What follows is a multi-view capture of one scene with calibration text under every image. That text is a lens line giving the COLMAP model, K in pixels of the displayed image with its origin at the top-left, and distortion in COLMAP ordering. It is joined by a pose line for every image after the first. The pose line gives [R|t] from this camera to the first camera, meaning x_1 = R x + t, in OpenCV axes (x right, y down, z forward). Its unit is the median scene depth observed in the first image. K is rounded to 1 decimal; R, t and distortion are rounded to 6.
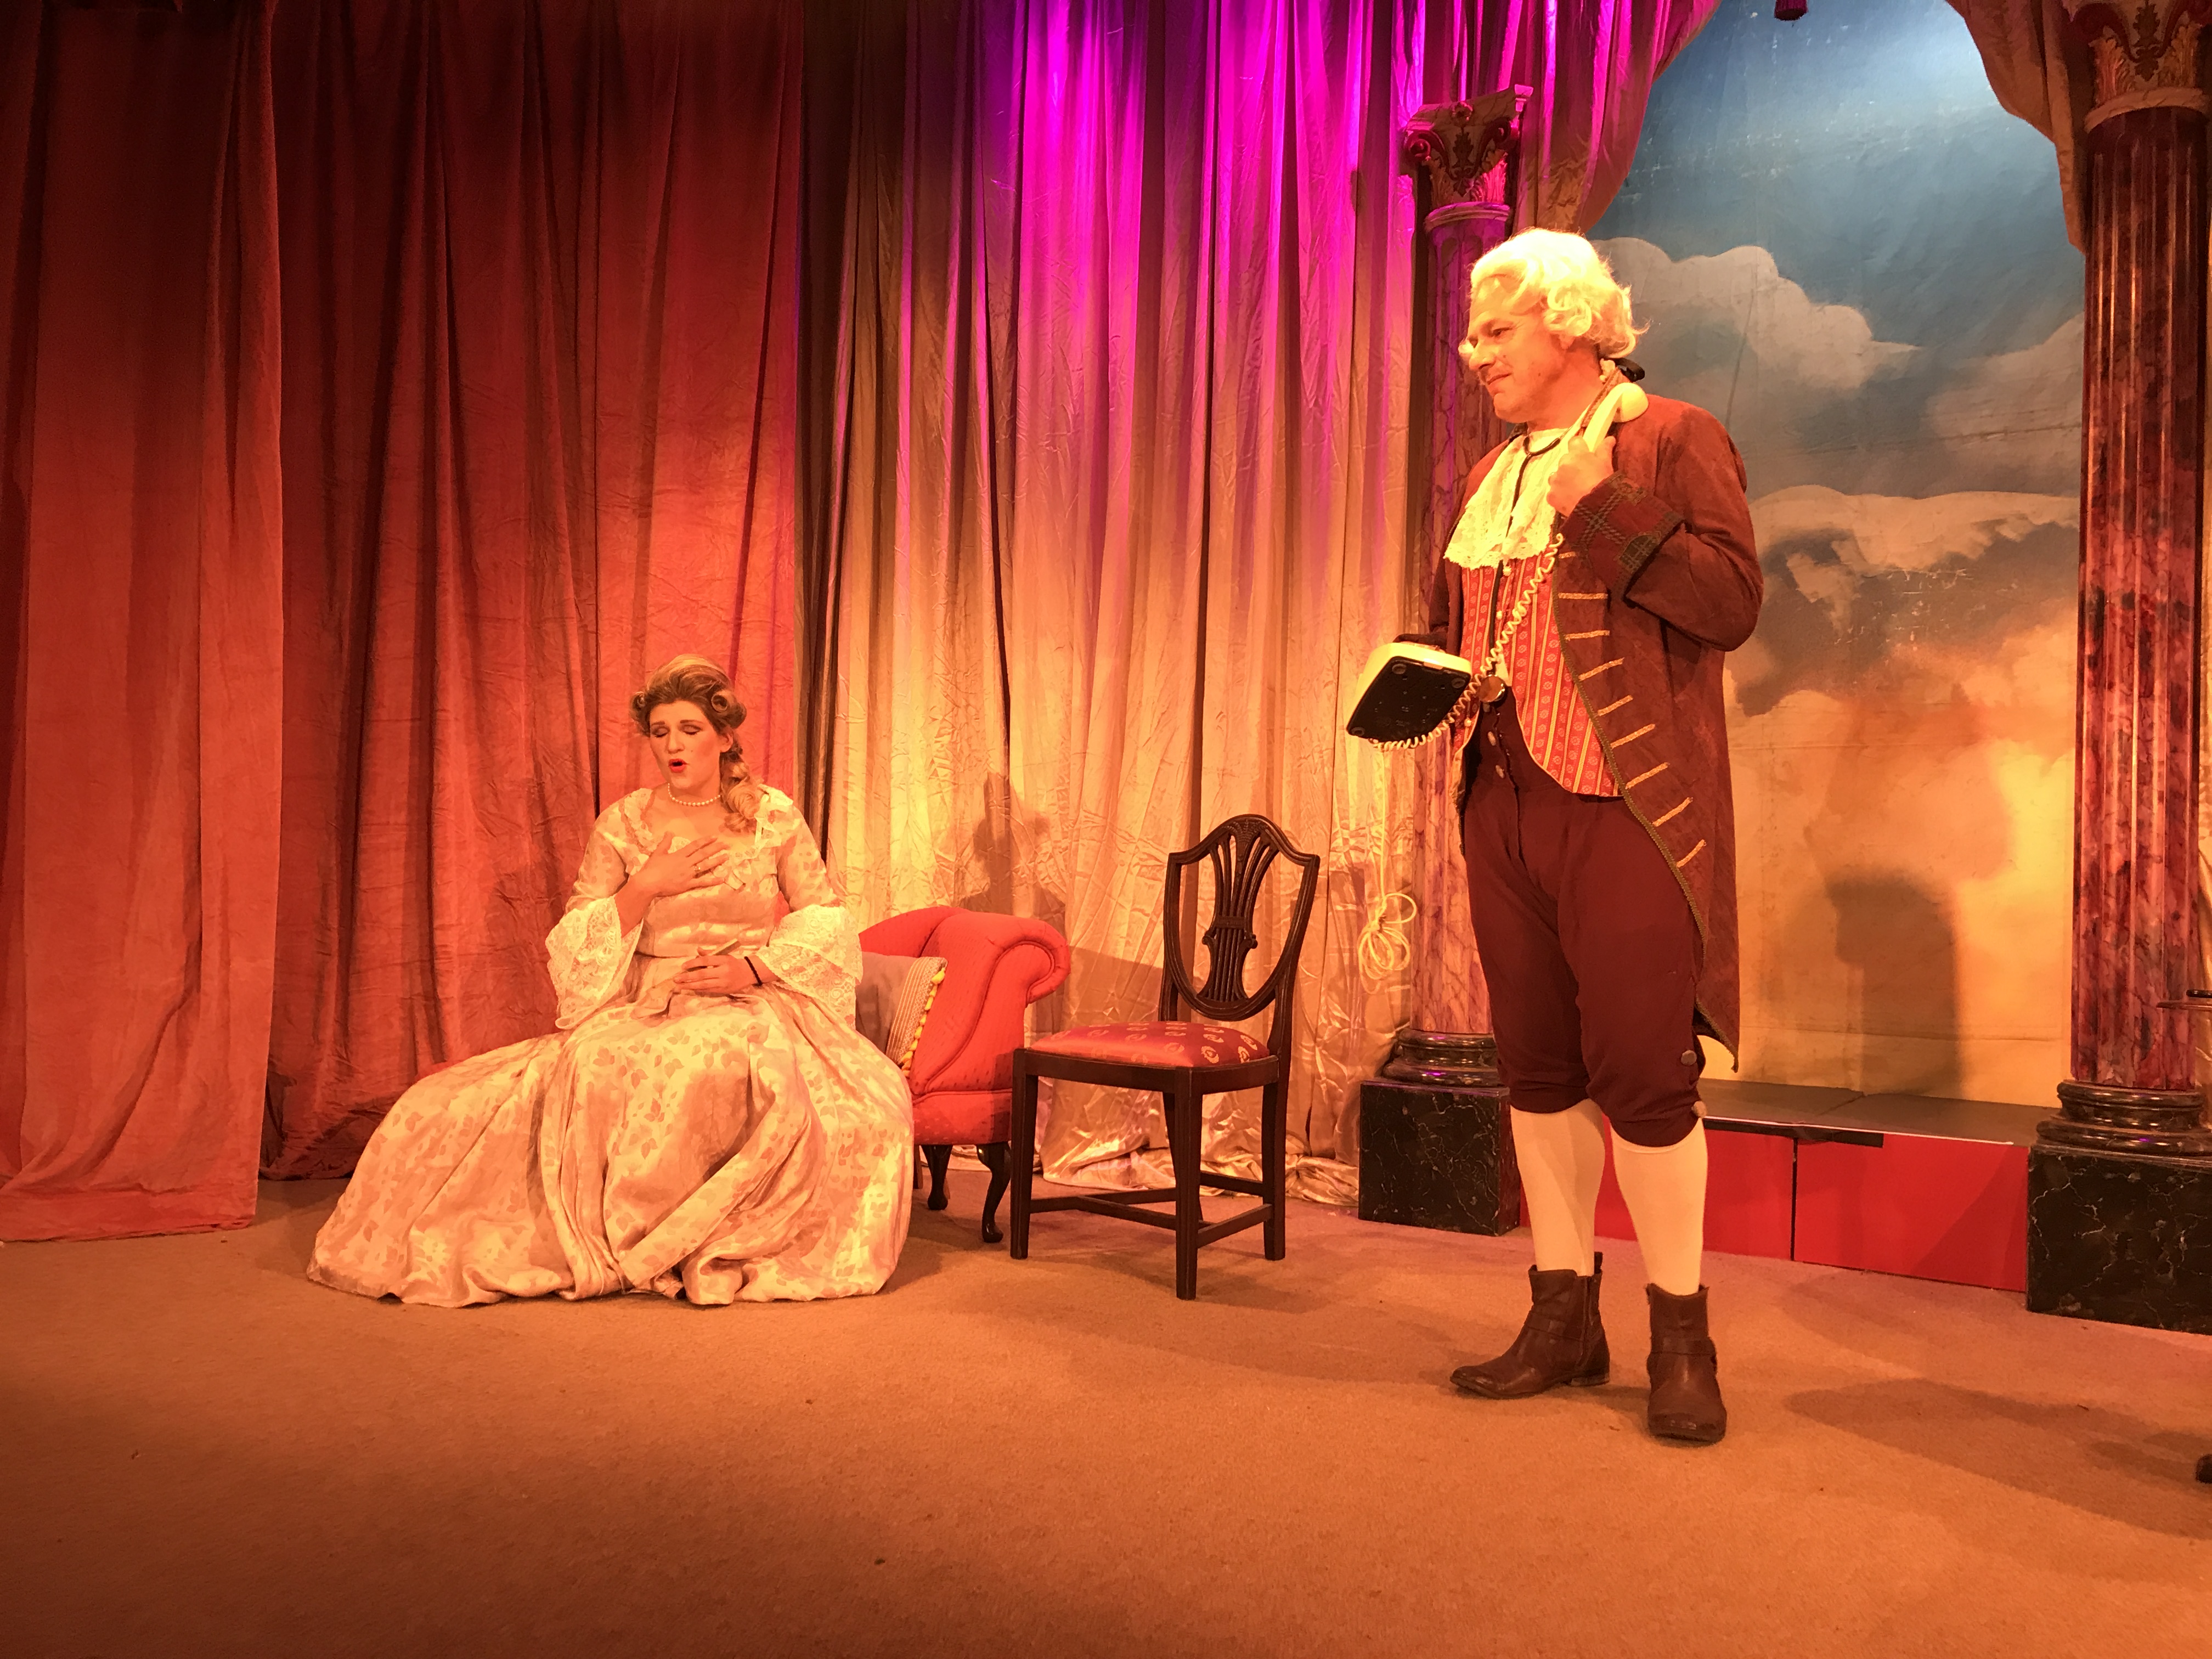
lens RADIAL K [[1806.7, 0, 1098.2], [0, 1806.7, 817.5], [0, 0, 1]] dist [0.018814, -0.020665]
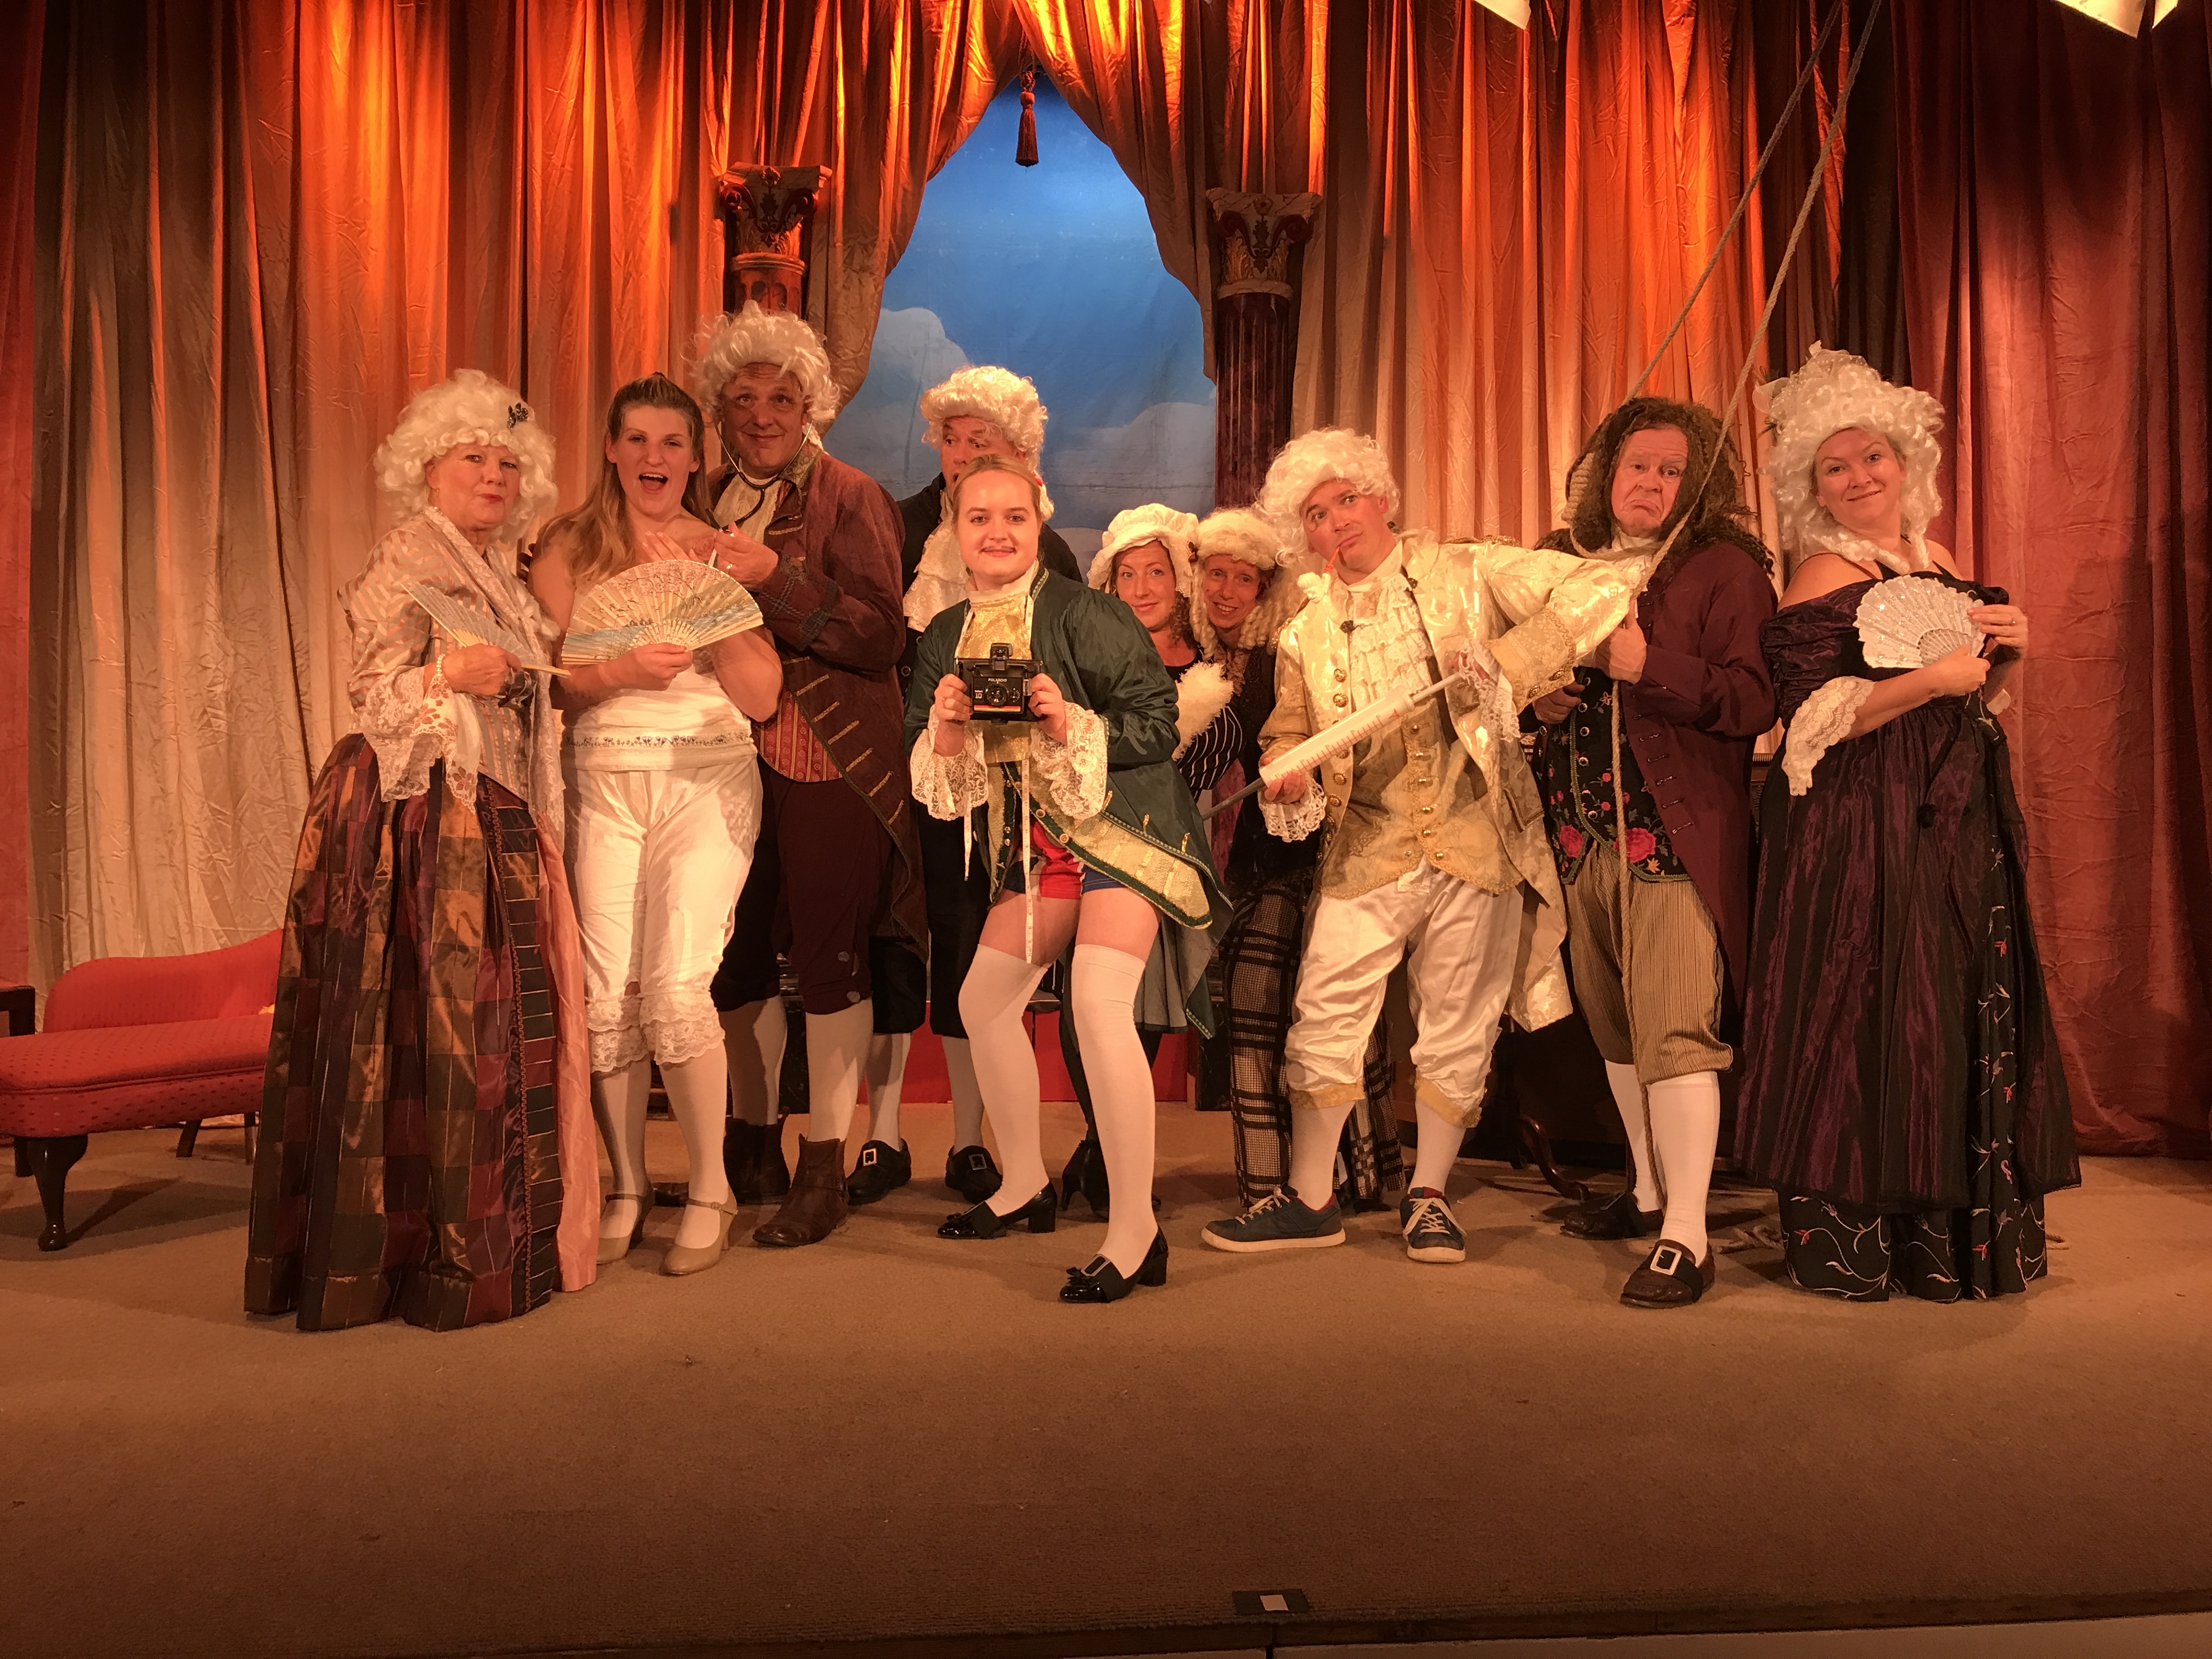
lens RADIAL K [[1806.7, 0, 1095.2], [0, 1806.7, 839.2], [0, 0, 1]] dist [0.018814, -0.020665]
pose [[0.794719, -0.025052, 0.606460, -0.344004], [-0.007100, 0.998696, 0.050559, -0.017830], [-0.606936, -0.044486, 0.793505, -0.081146]]
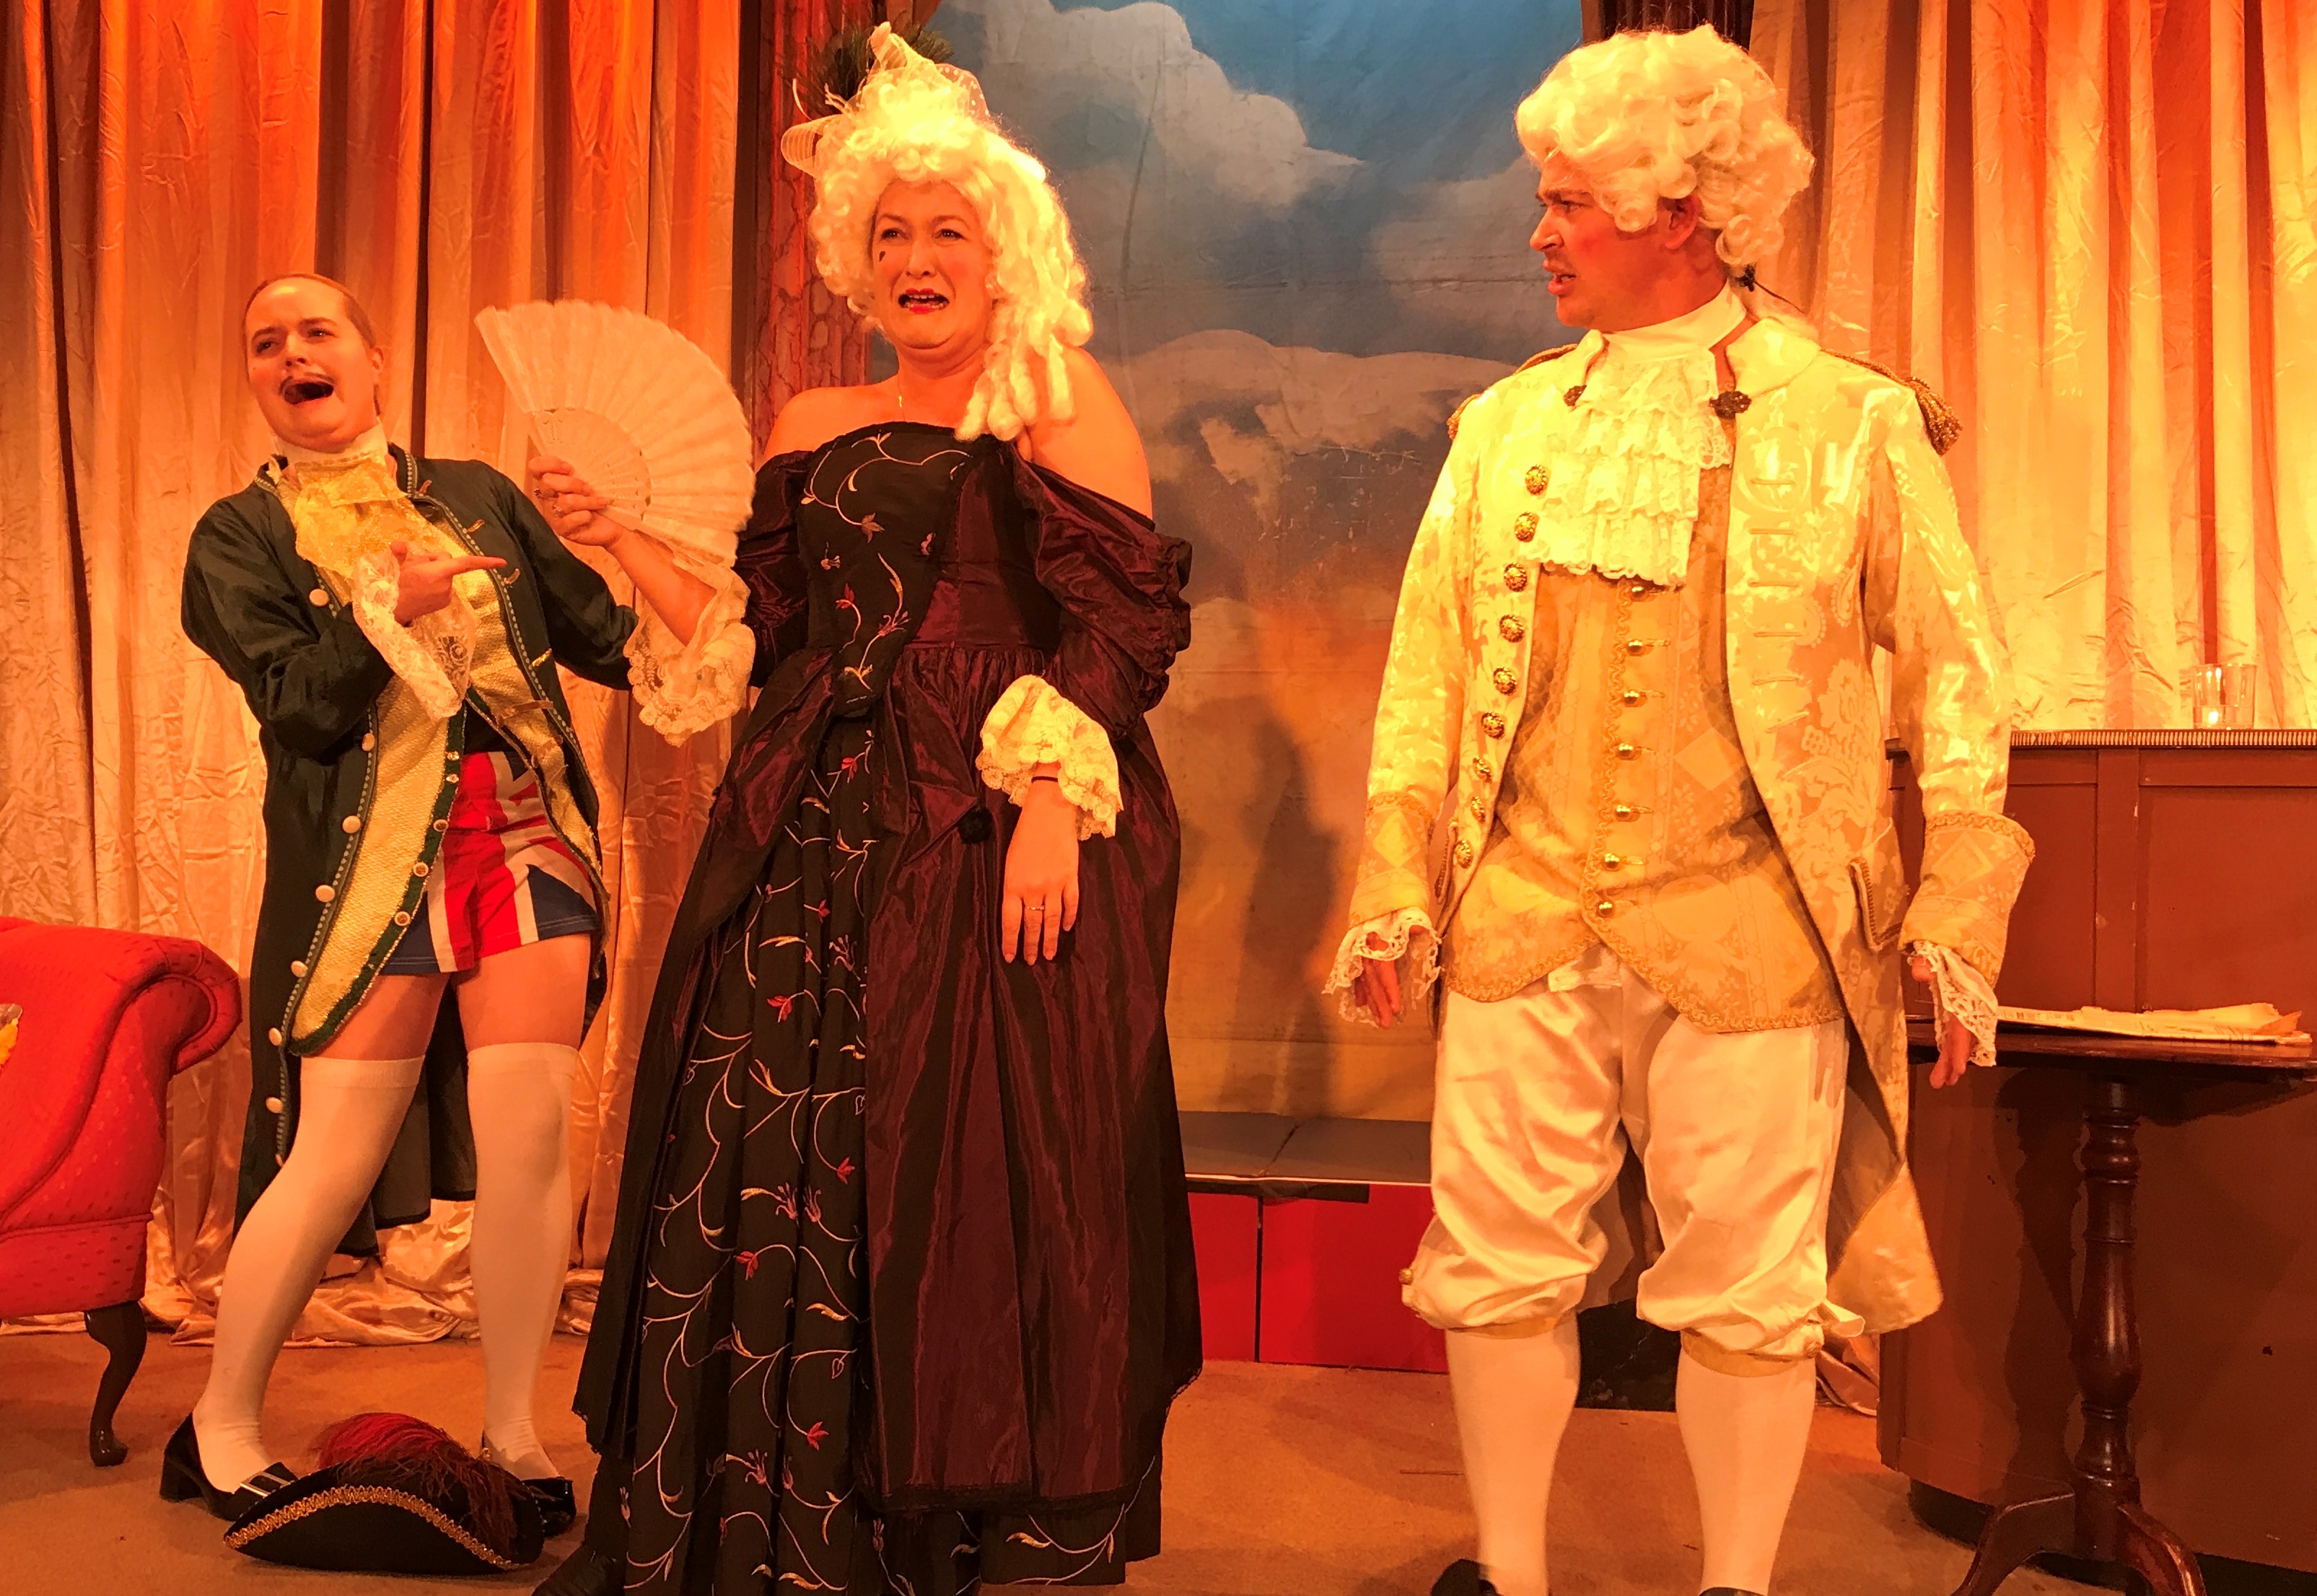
lens RADIAL K [[2374.4, 0, 1118.7], [0, 2374.4, 775.6], [0, 0, 1]] dist [0.003704, 0.000000]
pose [[0.916229, -0.000827, 0.400654, -0.055867], [-0.006673, 0.999828, 0.017324, -0.013244], [-0.400600, -0.018546, 0.916066, 0.107733]]
